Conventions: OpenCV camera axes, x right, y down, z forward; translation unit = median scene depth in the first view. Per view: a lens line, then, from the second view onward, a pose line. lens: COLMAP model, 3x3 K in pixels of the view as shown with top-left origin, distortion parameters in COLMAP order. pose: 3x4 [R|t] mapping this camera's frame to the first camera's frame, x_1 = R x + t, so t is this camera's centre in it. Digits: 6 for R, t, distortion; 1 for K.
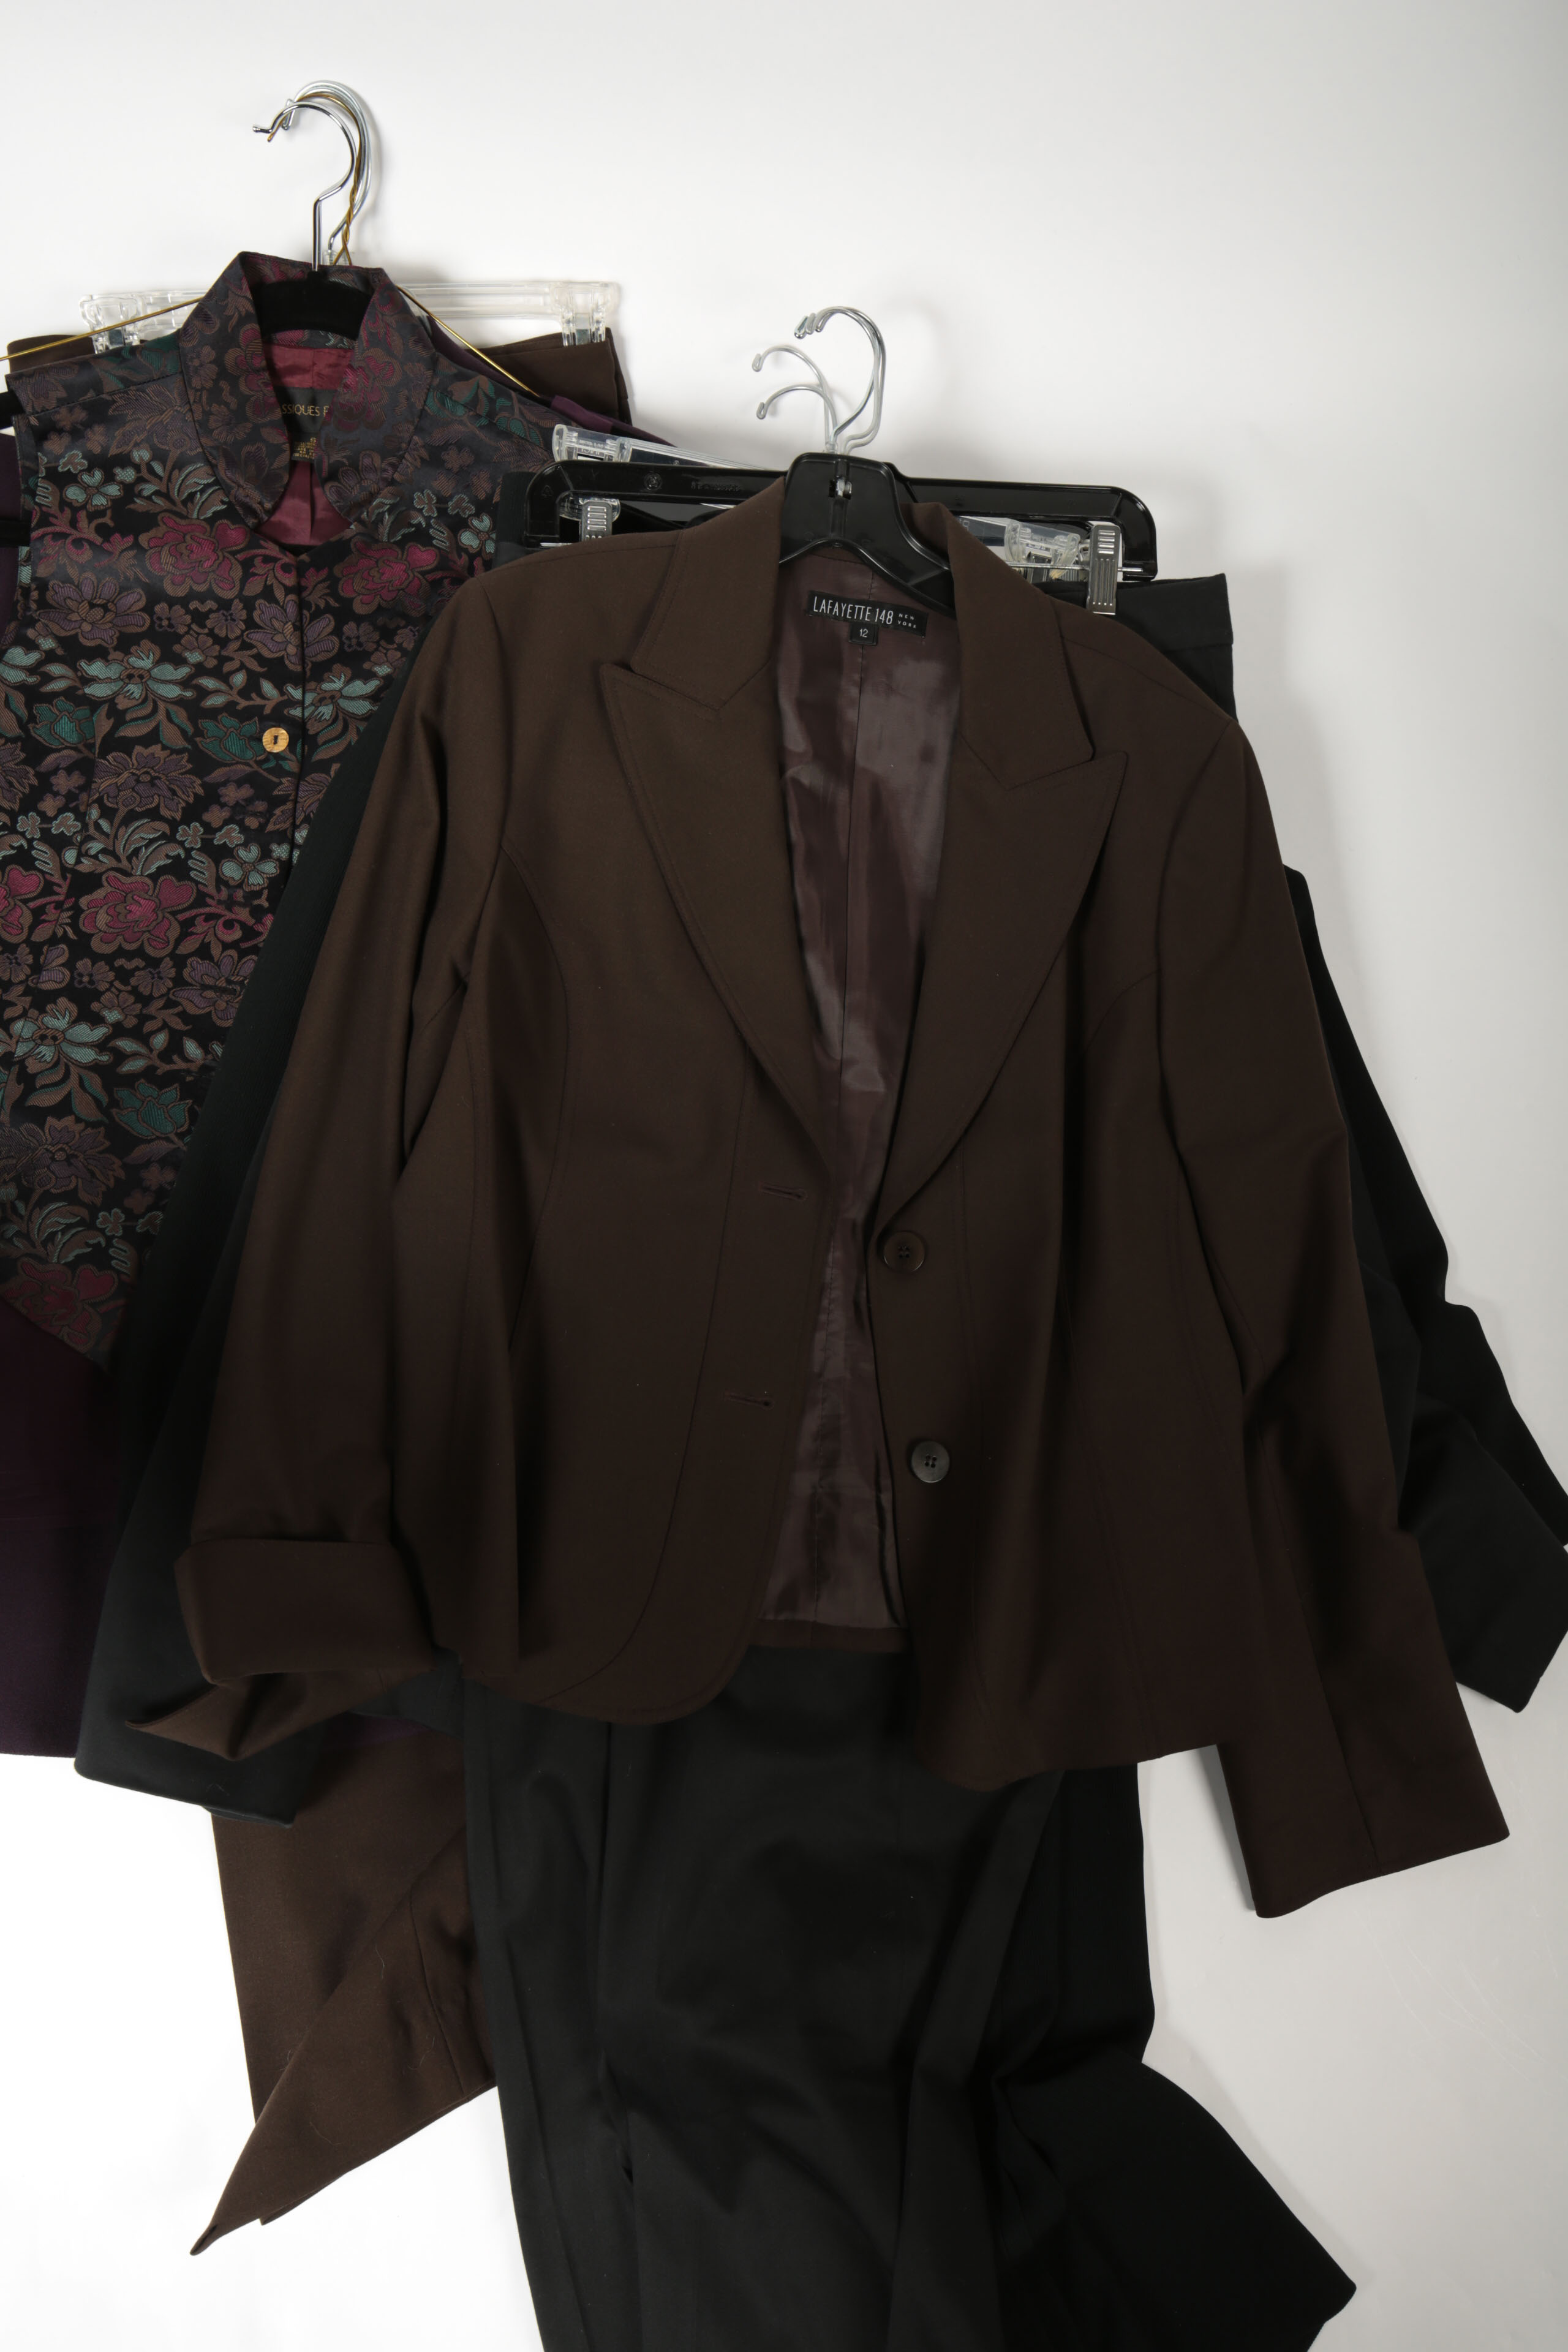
lens RADIAL K [[1868.1, 0, 792.5], [0, 1868.1, 1192.9], [0, 0, 1]] dist [0.000046, 0.013957]
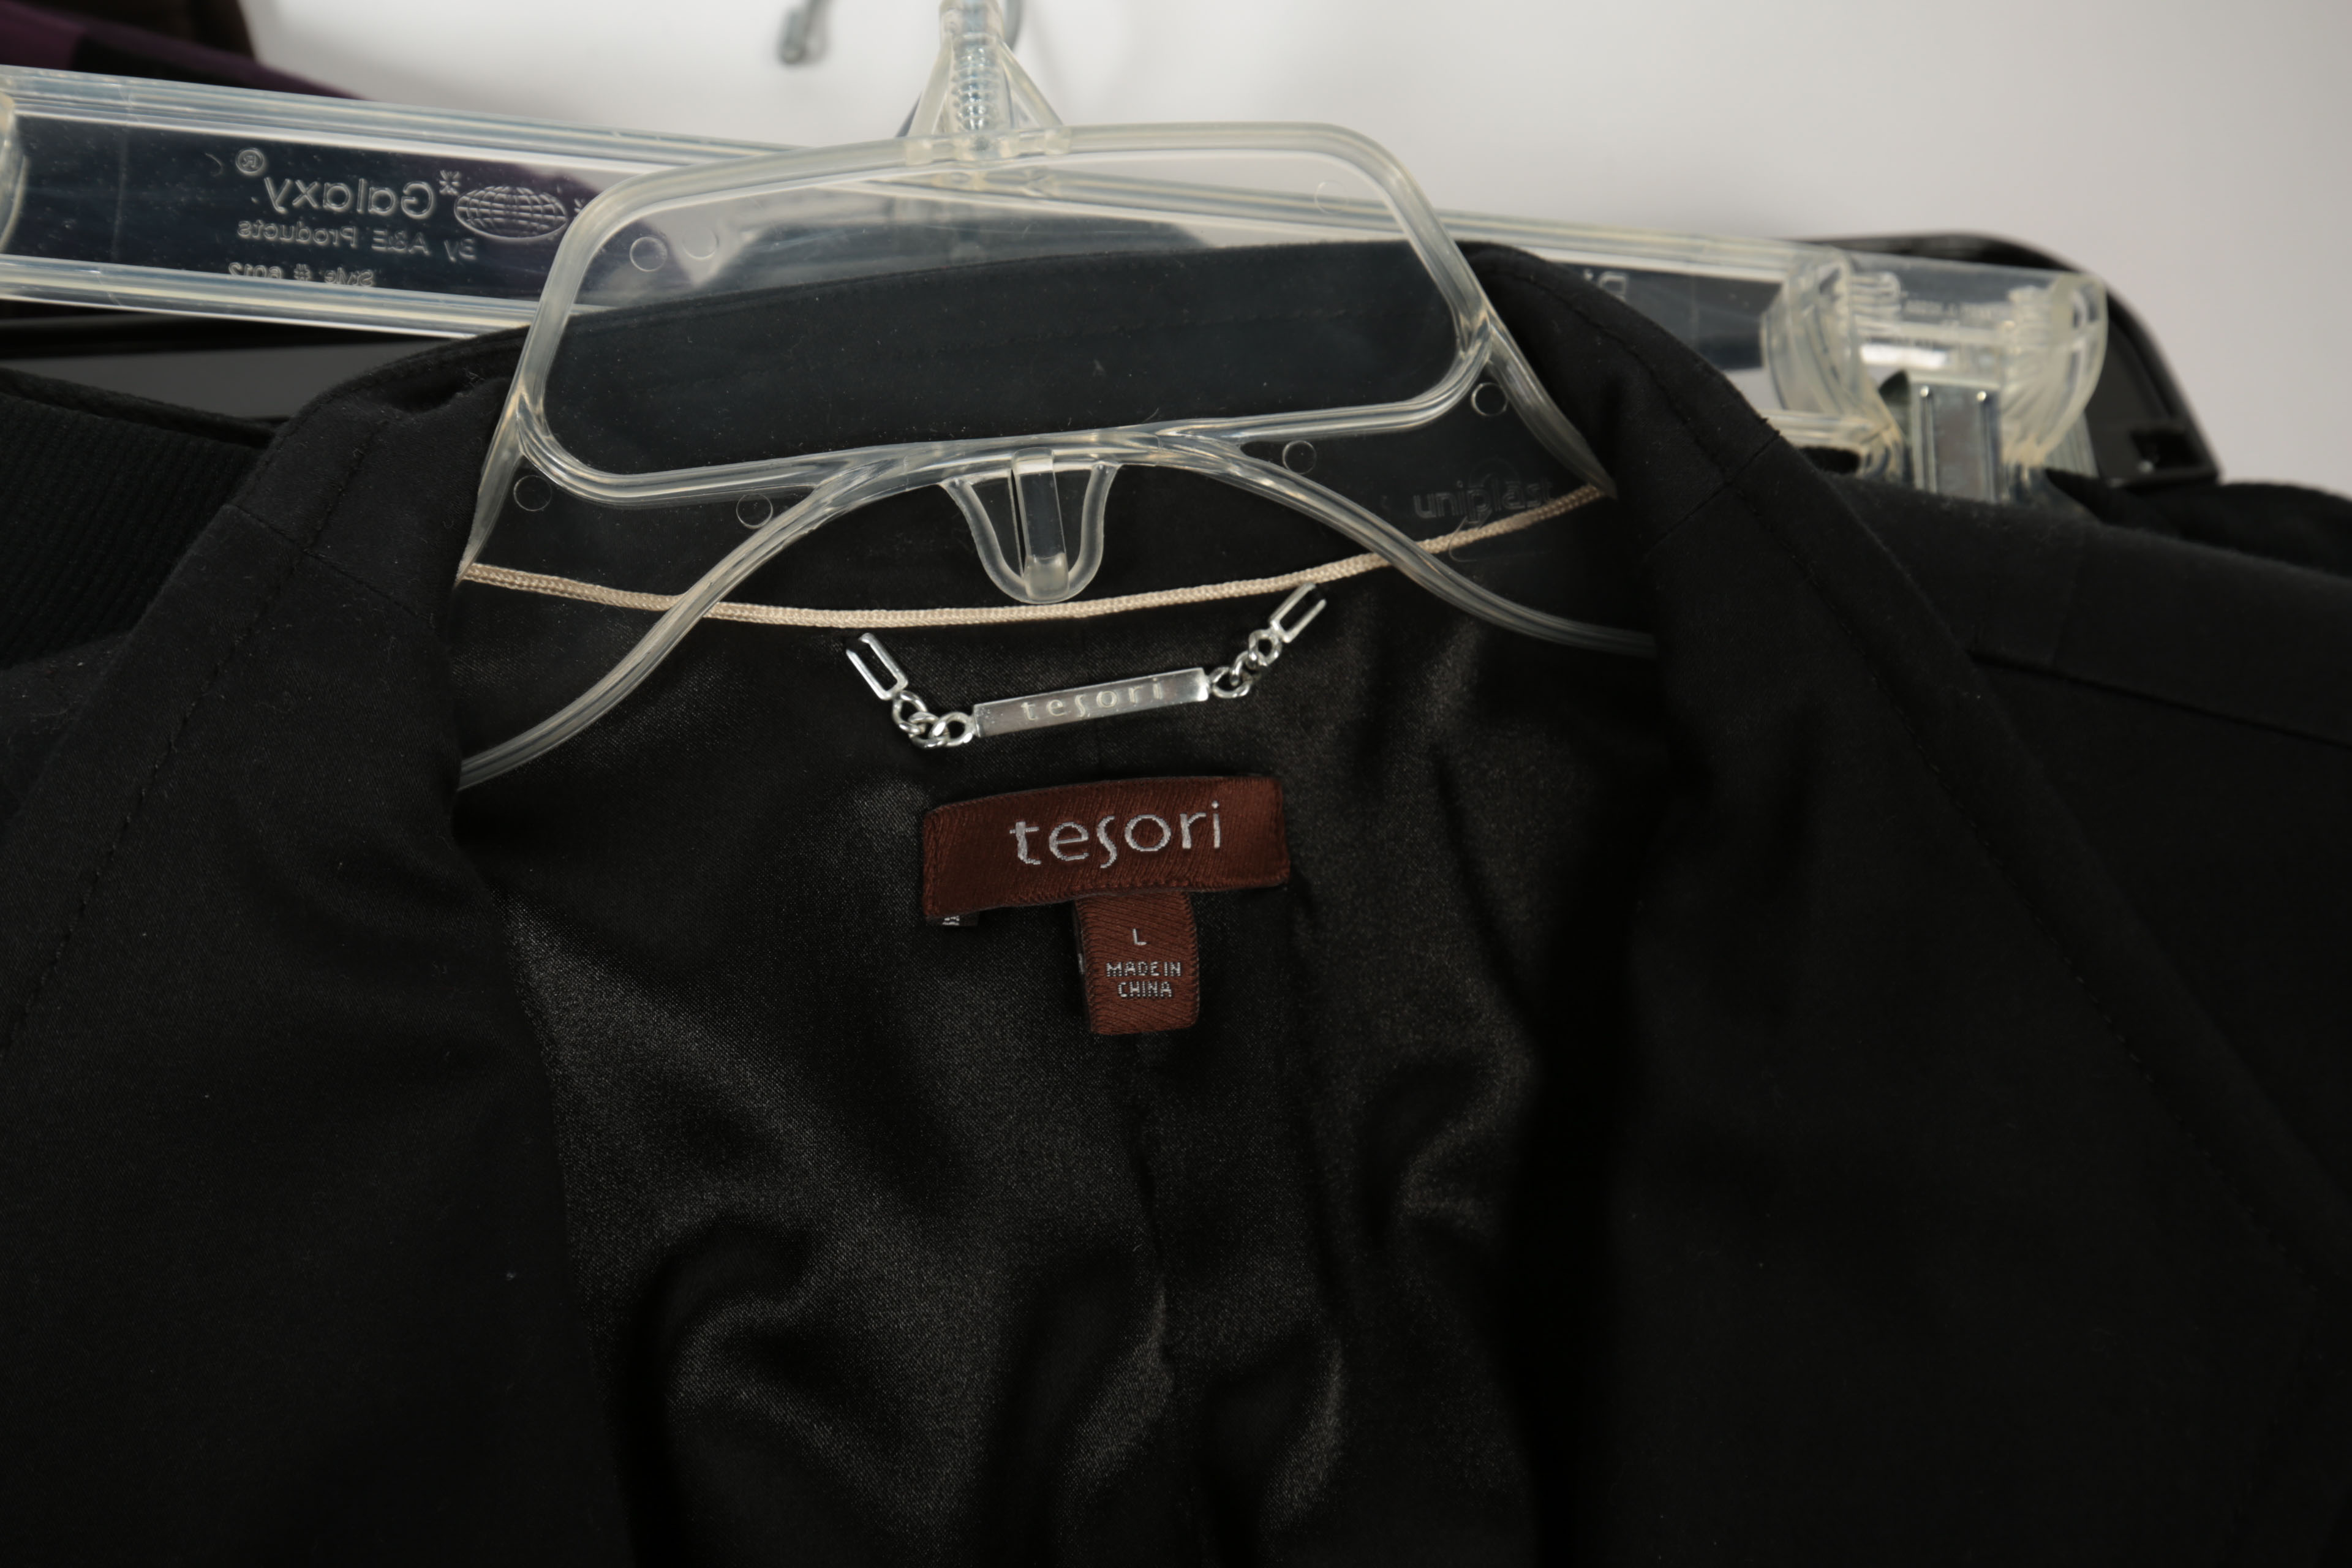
lens RADIAL K [[2260.6, 0, 1161.6], [0, 2260.6, 771.1], [0, 0, 1]] dist [0.031384, 0.000000]
pose [[0.991438, -0.113785, 0.064057, 0.014140], [0.121088, 0.984753, -0.124895, -0.270522], [-0.048869, 0.131582, 0.990100, 0.733161]]
